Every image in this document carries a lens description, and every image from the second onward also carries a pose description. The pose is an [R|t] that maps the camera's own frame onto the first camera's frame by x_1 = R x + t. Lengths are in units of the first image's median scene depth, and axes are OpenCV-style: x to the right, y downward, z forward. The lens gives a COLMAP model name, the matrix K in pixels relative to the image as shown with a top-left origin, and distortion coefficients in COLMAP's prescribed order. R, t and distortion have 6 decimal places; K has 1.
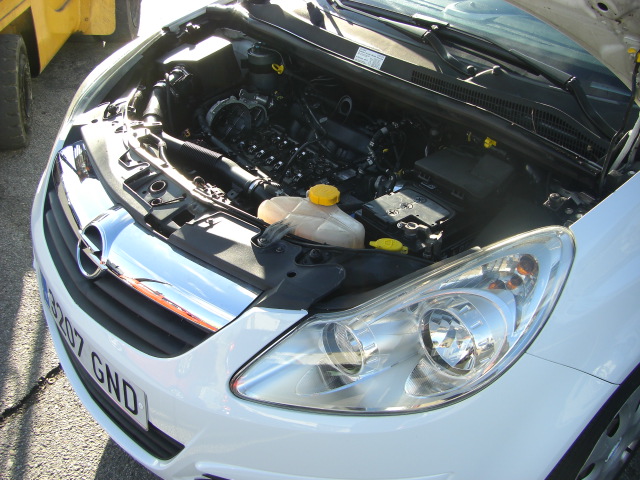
lens RADIAL K [[717.4, 0, 320.0], [0, 717.4, 240.0], [0, 0, 1]] dist [-0.179790, 0.119708]
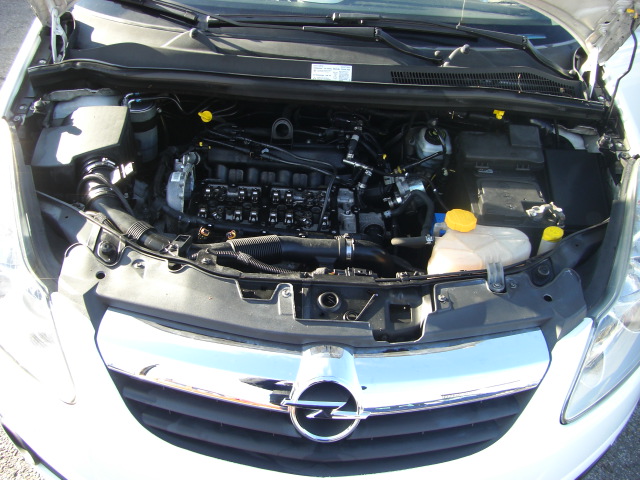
lens RADIAL K [[717.4, 0, 320.0], [0, 717.4, 240.0], [0, 0, 1]] dist [-0.179790, 0.119708]
pose [[0.629310, -0.449674, 0.633846, -0.741953], [0.381535, 0.889311, 0.252106, -0.355353], [-0.677052, 0.083182, 0.731219, 0.407102]]
